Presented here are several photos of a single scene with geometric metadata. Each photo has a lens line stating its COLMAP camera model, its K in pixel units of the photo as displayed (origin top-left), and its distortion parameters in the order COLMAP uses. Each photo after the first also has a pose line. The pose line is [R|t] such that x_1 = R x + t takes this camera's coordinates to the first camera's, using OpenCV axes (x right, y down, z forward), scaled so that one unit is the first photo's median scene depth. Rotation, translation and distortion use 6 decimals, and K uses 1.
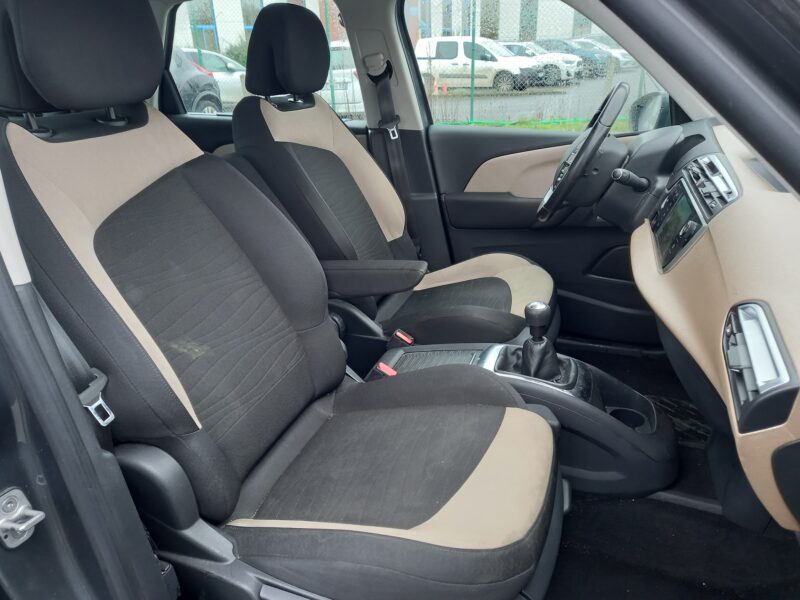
lens RADIAL K [[577.3, 0, 405.8], [0, 577.3, 301.7], [0, 0, 1]] dist [0.076644, -0.055215]
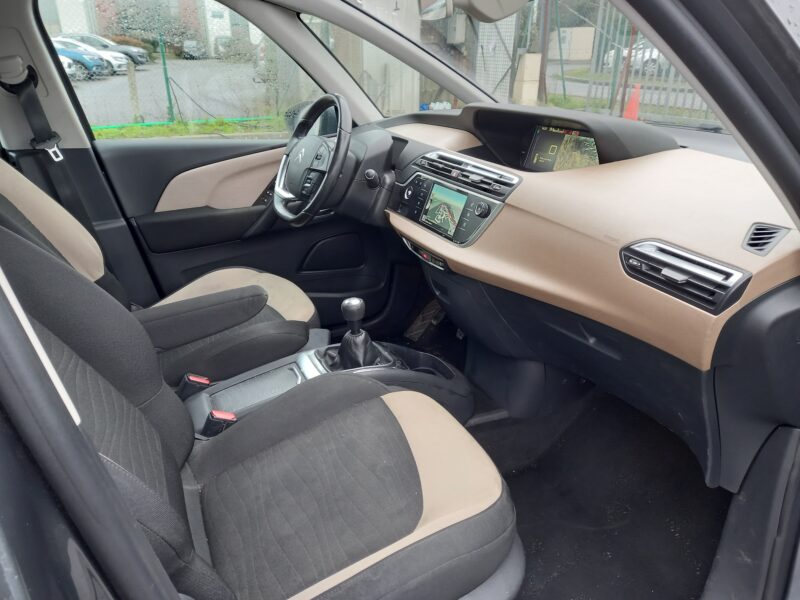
lens RADIAL K [[583.9, 0, 404.3], [0, 583.9, 298.9], [0, 0, 1]] dist [0.070934, -0.061658]
pose [[0.706310, -0.246476, 0.663608, -0.277695], [0.254309, 0.963195, 0.087074, -0.044578], [-0.660646, 0.107260, 0.742995, 0.087430]]
